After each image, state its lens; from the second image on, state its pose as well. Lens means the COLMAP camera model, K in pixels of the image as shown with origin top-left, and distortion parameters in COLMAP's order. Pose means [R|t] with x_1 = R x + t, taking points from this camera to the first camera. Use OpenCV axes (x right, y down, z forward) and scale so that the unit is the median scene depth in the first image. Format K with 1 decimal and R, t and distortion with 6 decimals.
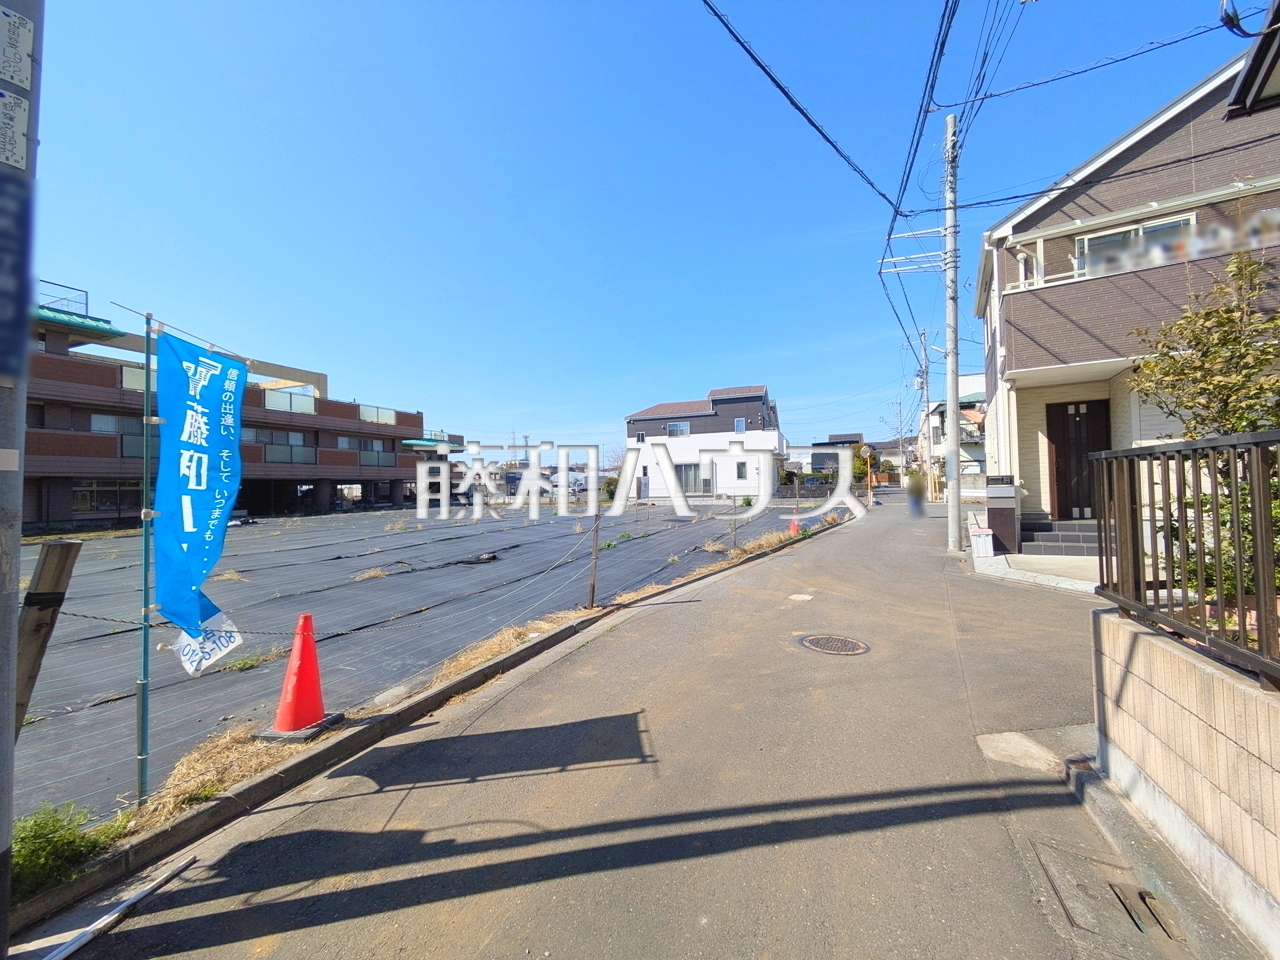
lens RADIAL K [[505.9, 0, 638.1], [0, 505.9, 476.2], [0, 0, 1]] dist [-0.002244, 0.002731]
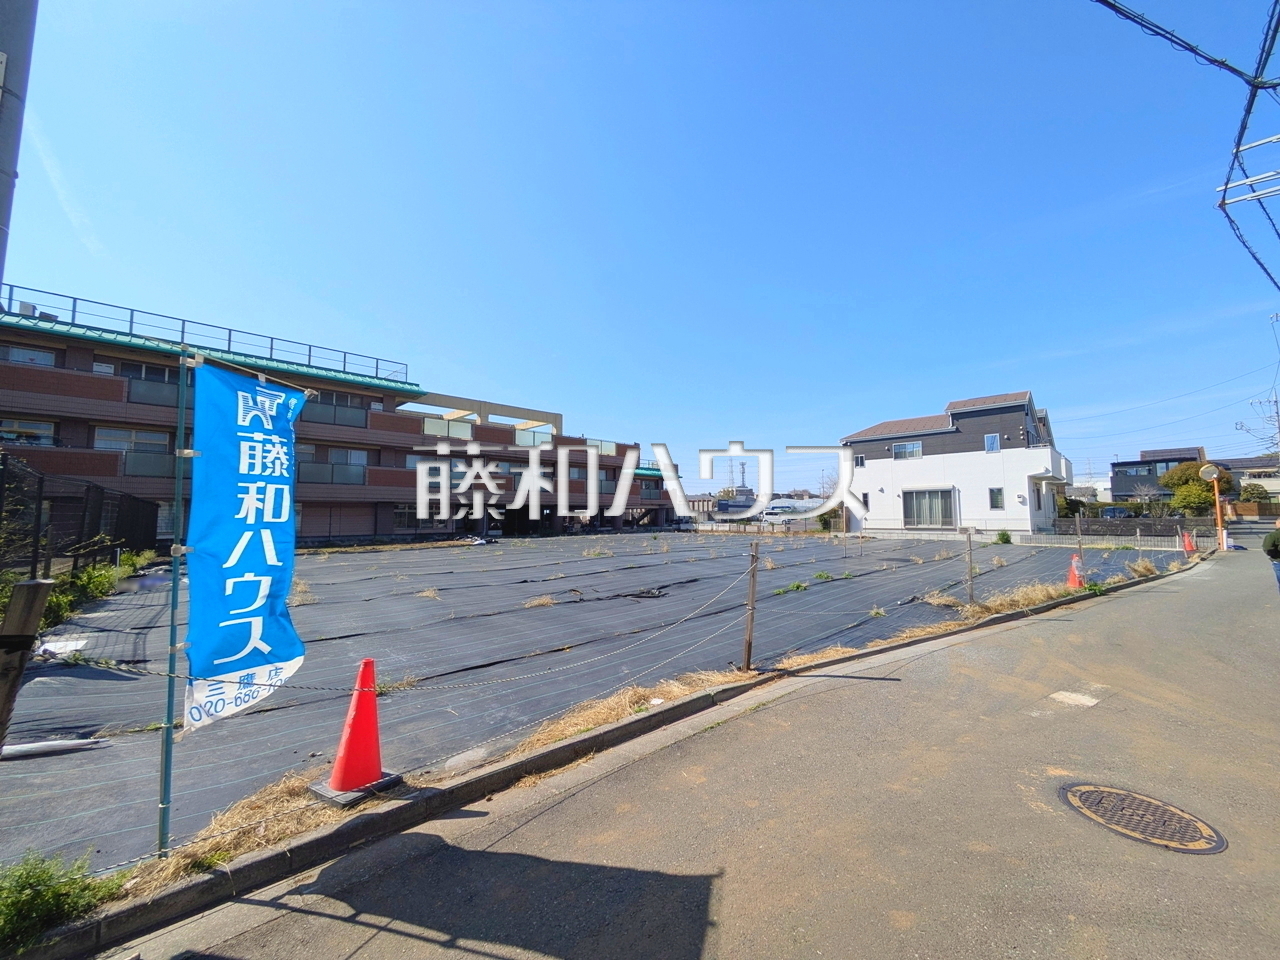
lens RADIAL K [[505.9, 0, 638.1], [0, 505.9, 476.2], [0, 0, 1]] dist [-0.002244, 0.002731]
pose [[0.911268, -0.015228, -0.411532, 0.050621], [-0.006656, 0.998641, -0.051691, -0.004404], [0.411760, 0.049844, 0.909928, 0.100556]]
